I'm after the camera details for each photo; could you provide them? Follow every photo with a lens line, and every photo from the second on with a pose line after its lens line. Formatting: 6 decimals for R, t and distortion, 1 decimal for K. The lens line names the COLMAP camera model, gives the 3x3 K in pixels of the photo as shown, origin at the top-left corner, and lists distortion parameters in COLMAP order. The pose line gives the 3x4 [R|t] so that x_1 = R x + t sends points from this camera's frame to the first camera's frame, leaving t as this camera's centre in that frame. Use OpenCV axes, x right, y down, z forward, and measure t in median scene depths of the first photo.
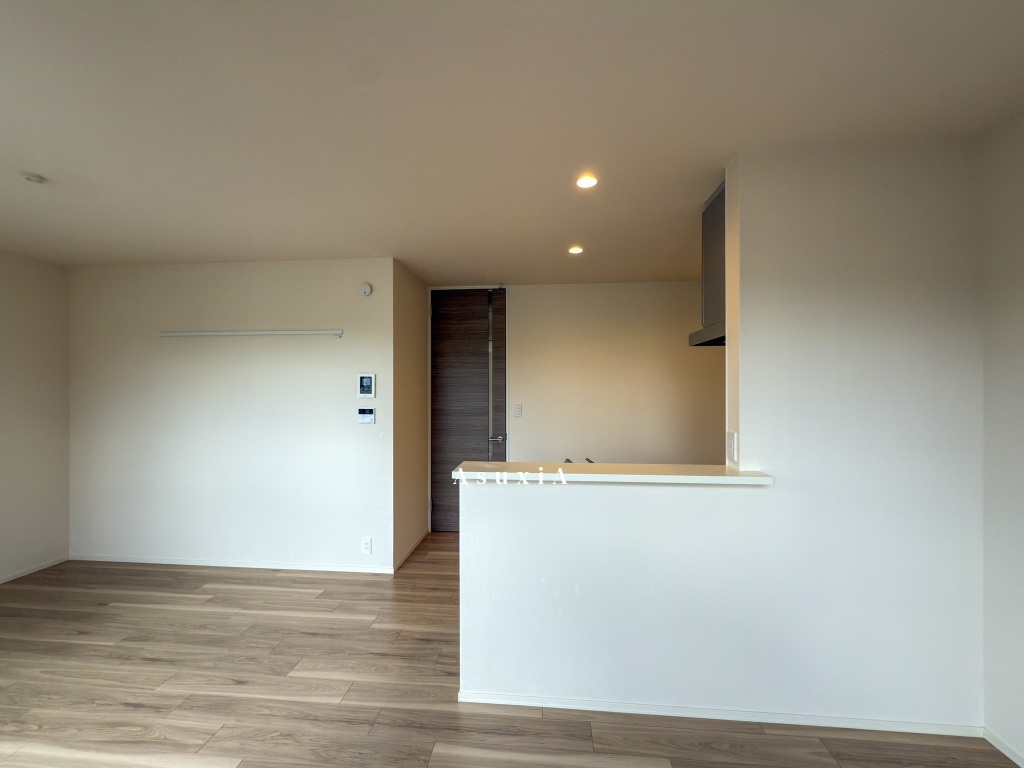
lens RADIAL K [[411.4, 0, 512.9], [0, 411.4, 388.1], [0, 0, 1]] dist [-0.003343, 0.000168]
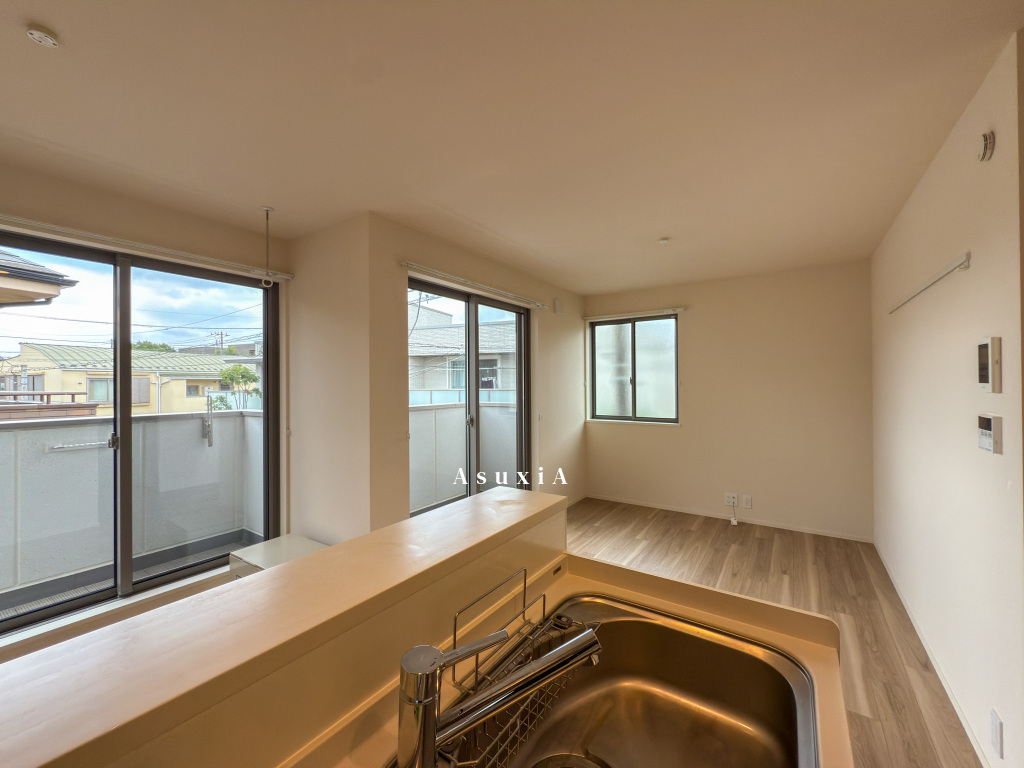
lens RADIAL K [[414.5, 0, 512.0], [0, 414.5, 384.0], [0, 0, 1]] dist [0.000477, 0.000376]
pose [[-0.489287, 0.007237, -0.872093, 0.376618], [0.008291, 0.999959, 0.003646, 0.011029], [0.872084, -0.005446, -0.489326, 1.037677]]
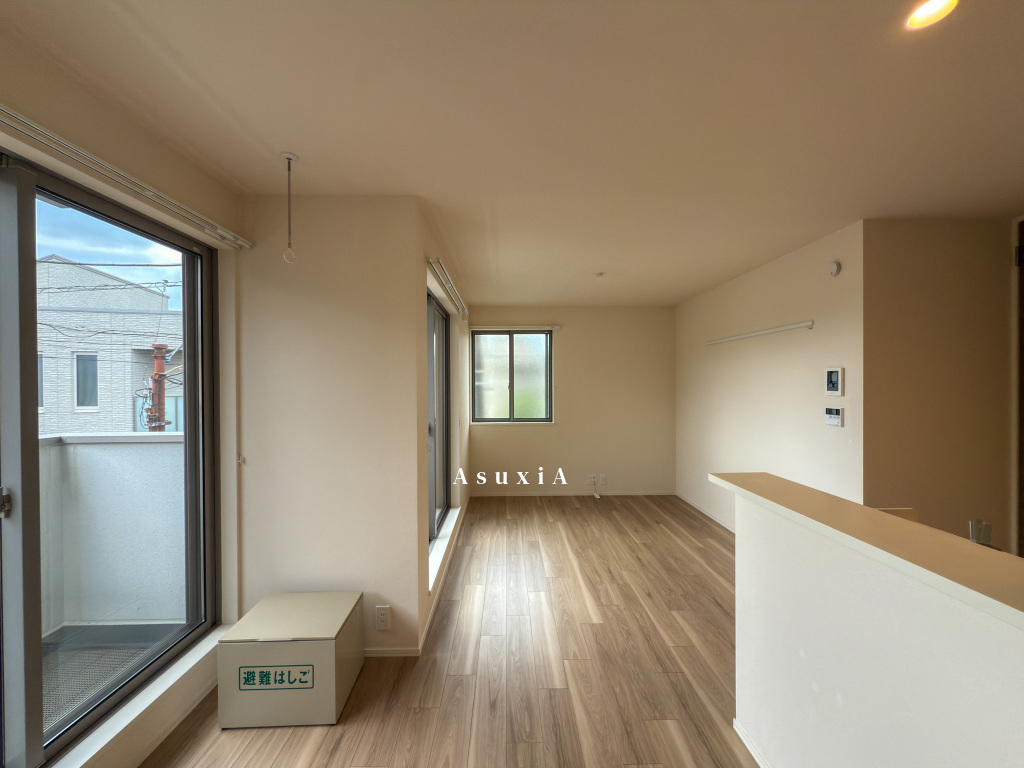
lens RADIAL K [[411.4, 0, 512.9], [0, 411.4, 388.1], [0, 0, 1]] dist [-0.003343, 0.000168]
pose [[0.104321, 0.009518, -0.994498, 0.567578], [0.005248, 0.999935, 0.010120, -0.006021], [0.994530, -0.006275, 0.104265, 0.330115]]
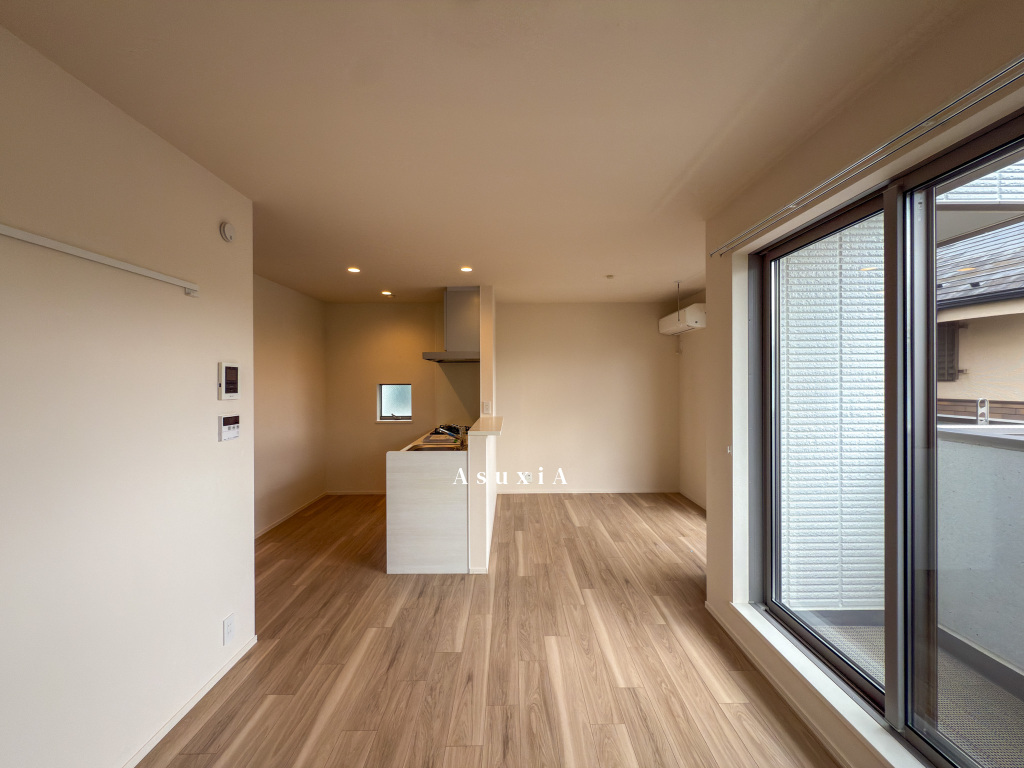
lens RADIAL K [[411.4, 0, 512.9], [0, 411.4, 388.1], [0, 0, 1]] dist [-0.003343, 0.000168]
pose [[-0.094778, -0.016231, 0.995366, -1.393080], [0.002894, 0.999858, 0.016580, -0.005237], [-0.995494, 0.004452, -0.094718, 0.827971]]
